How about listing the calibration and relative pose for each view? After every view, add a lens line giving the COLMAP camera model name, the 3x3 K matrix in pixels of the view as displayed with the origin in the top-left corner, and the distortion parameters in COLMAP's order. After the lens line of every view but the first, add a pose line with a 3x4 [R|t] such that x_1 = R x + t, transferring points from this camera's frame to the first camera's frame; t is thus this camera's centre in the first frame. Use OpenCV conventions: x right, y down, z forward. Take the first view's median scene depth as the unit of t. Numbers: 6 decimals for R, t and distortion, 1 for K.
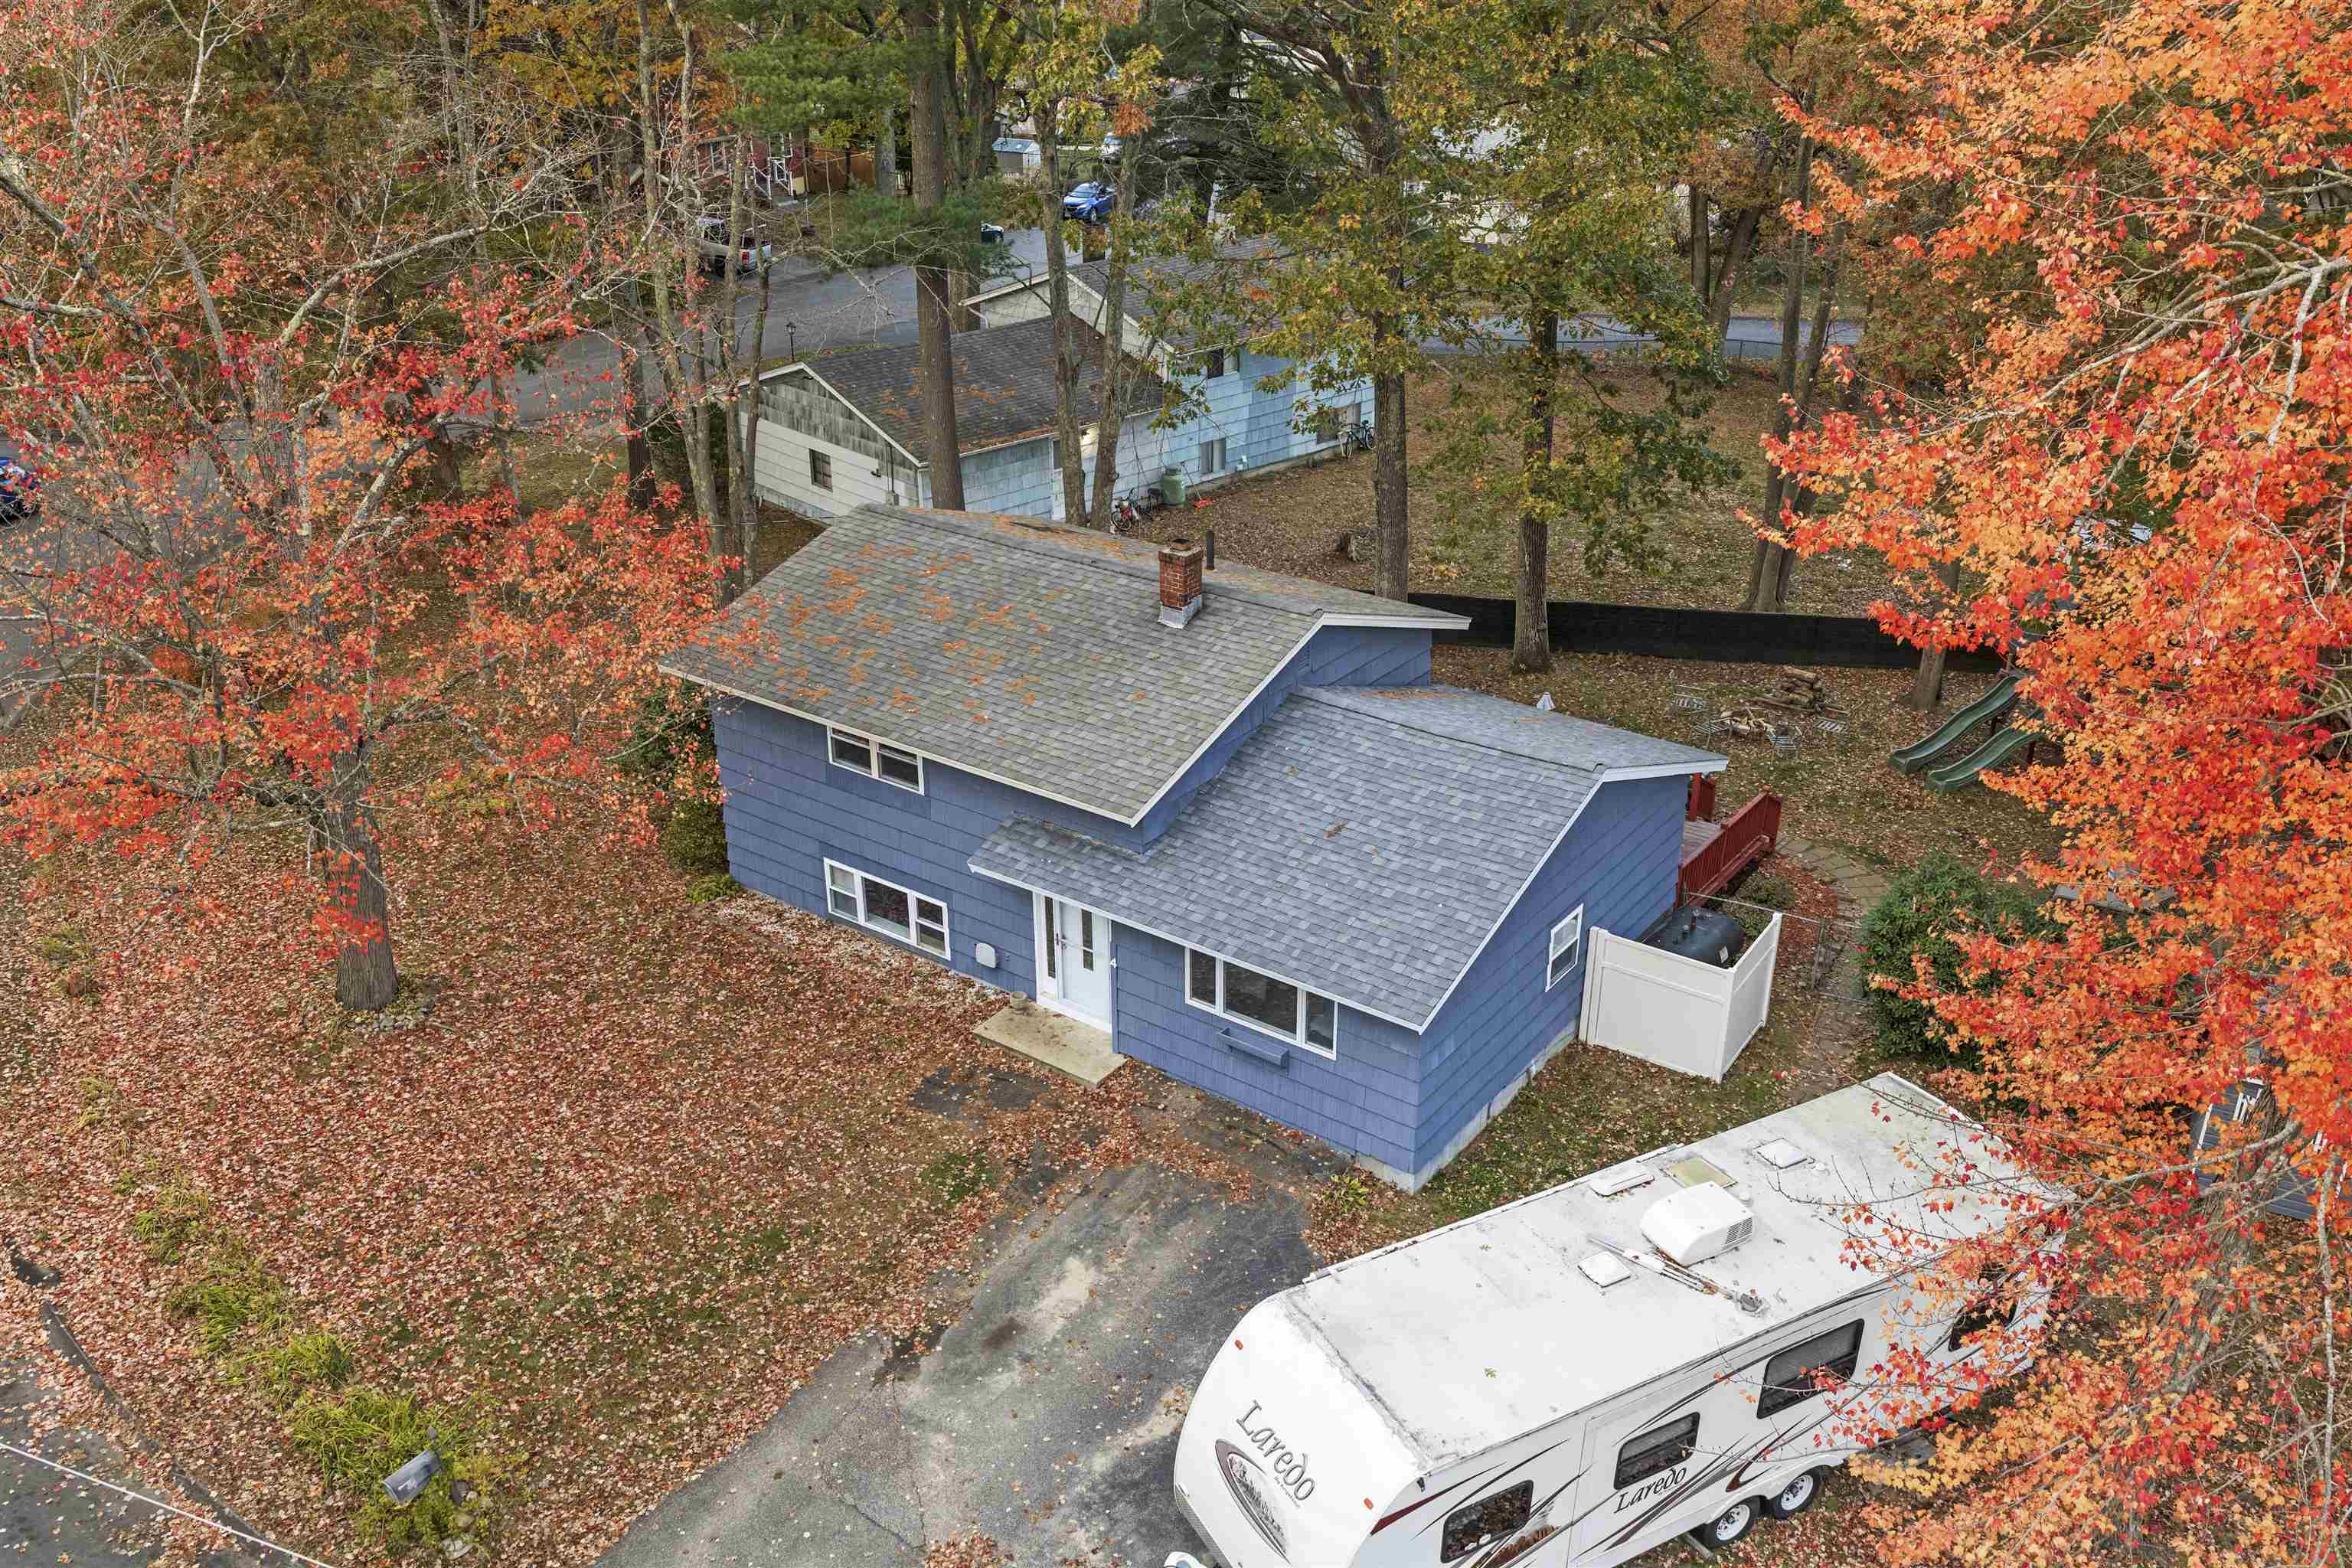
lens RADIAL K [[1962.8, 0, 1176.0], [0, 1962.8, 784.0], [0, 0, 1]] dist [0.001259, -0.007914]
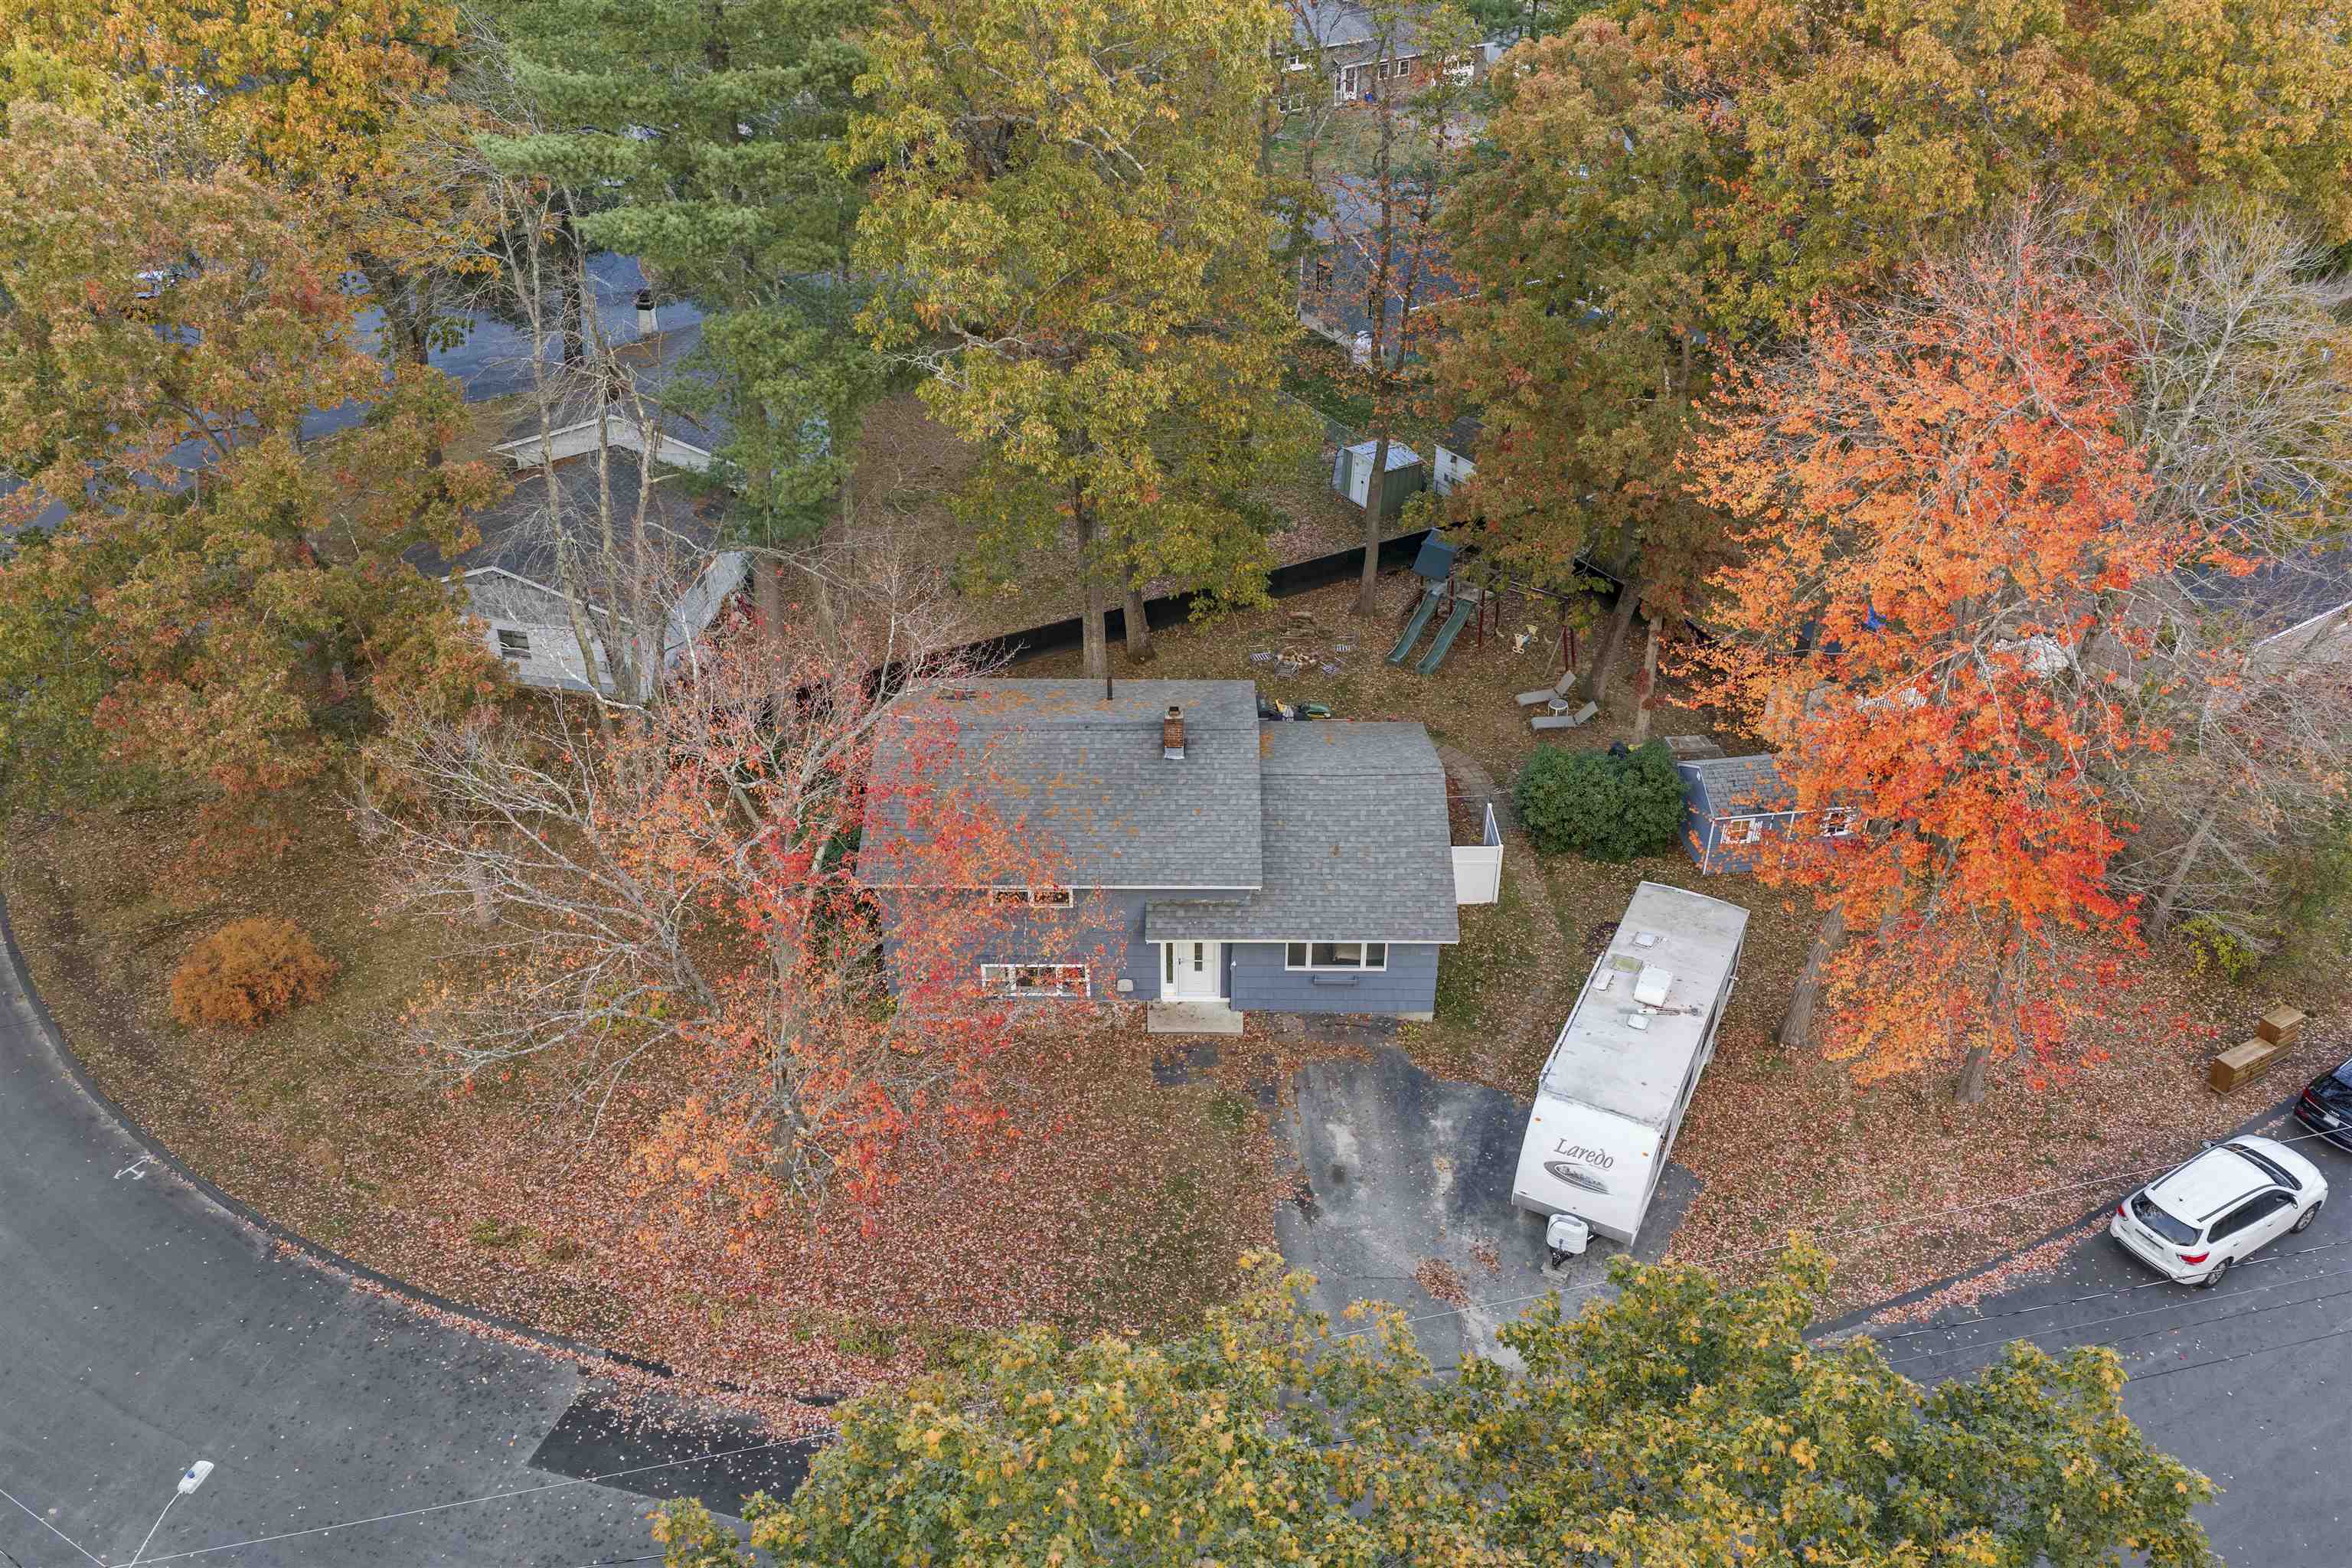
lens RADIAL K [[1962.8, 0, 1176.0], [0, 1962.8, 784.0], [0, 0, 1]] dist [0.001259, -0.007914]
pose [[0.810076, -0.320643, 0.490882, -0.911186], [0.245726, 0.945807, 0.212290, -0.457198], [-0.532349, -0.051349, 0.844966, -0.436141]]
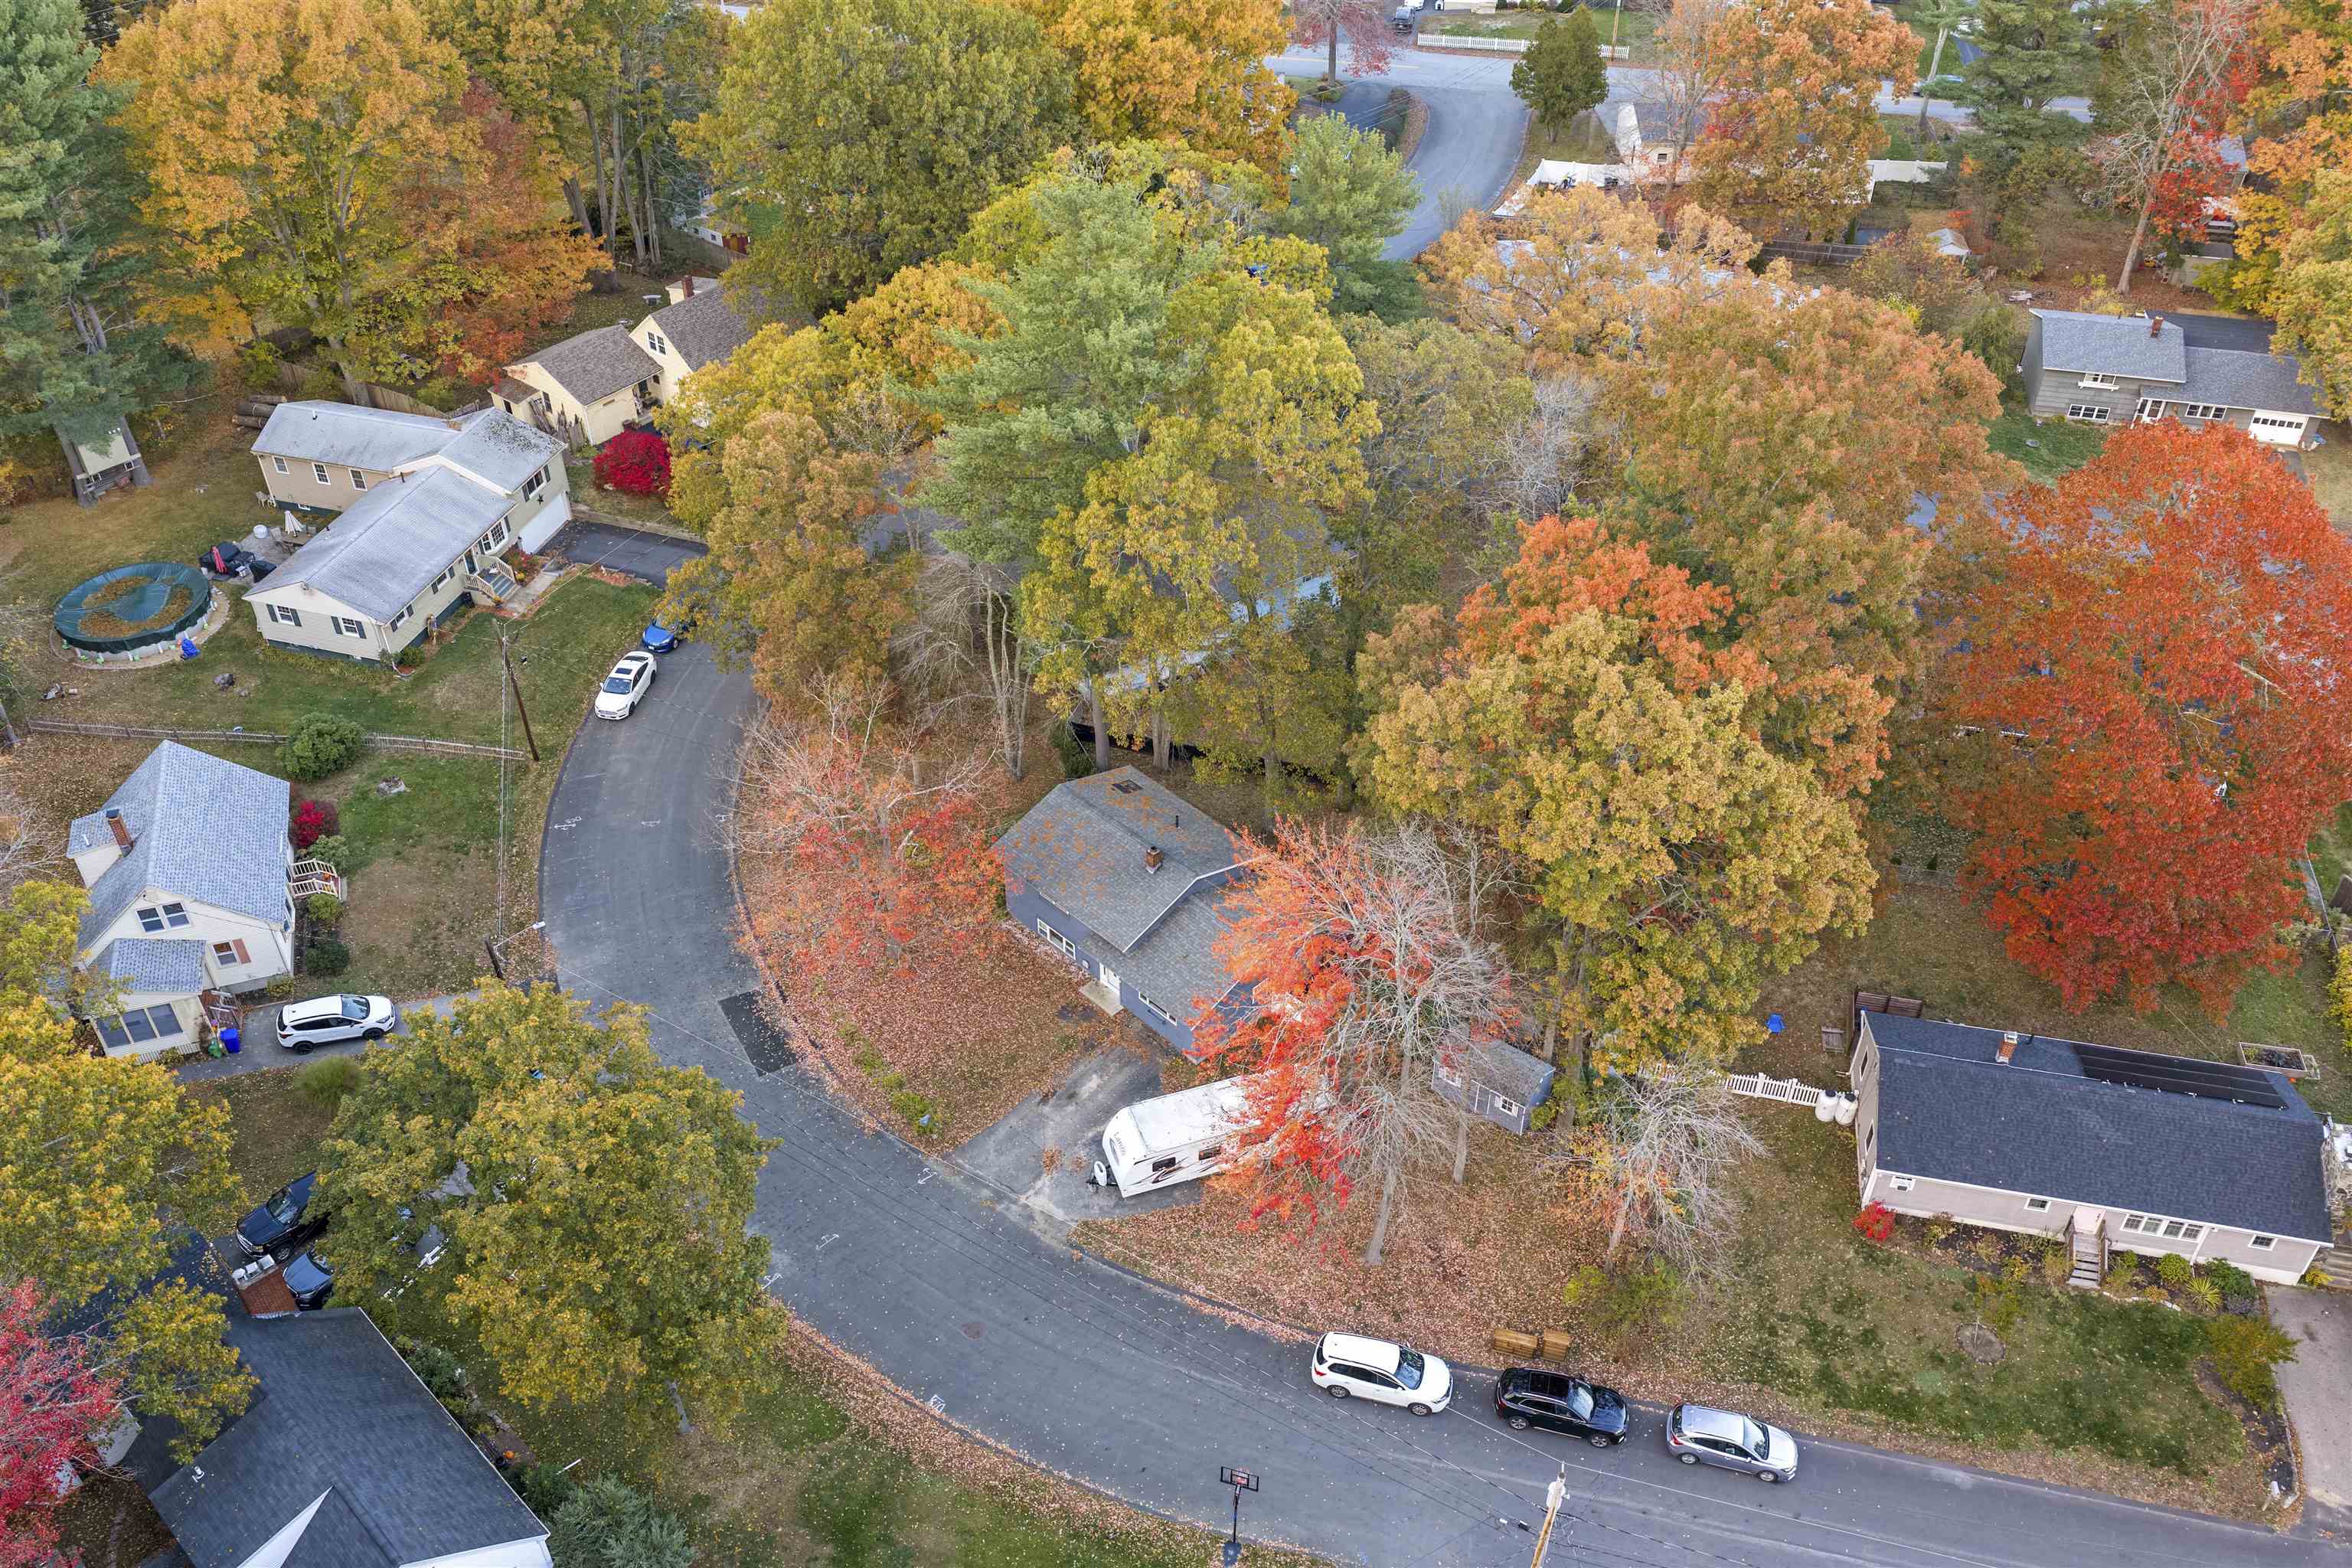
lens RADIAL K [[1962.8, 0, 1176.0], [0, 1962.8, 784.0], [0, 0, 1]] dist [0.001259, -0.007914]
pose [[0.986841, 0.100953, -0.126308, 0.463927], [-0.066900, 0.966073, 0.249455, -1.105359], [0.147206, -0.237722, 0.960114, -2.157945]]
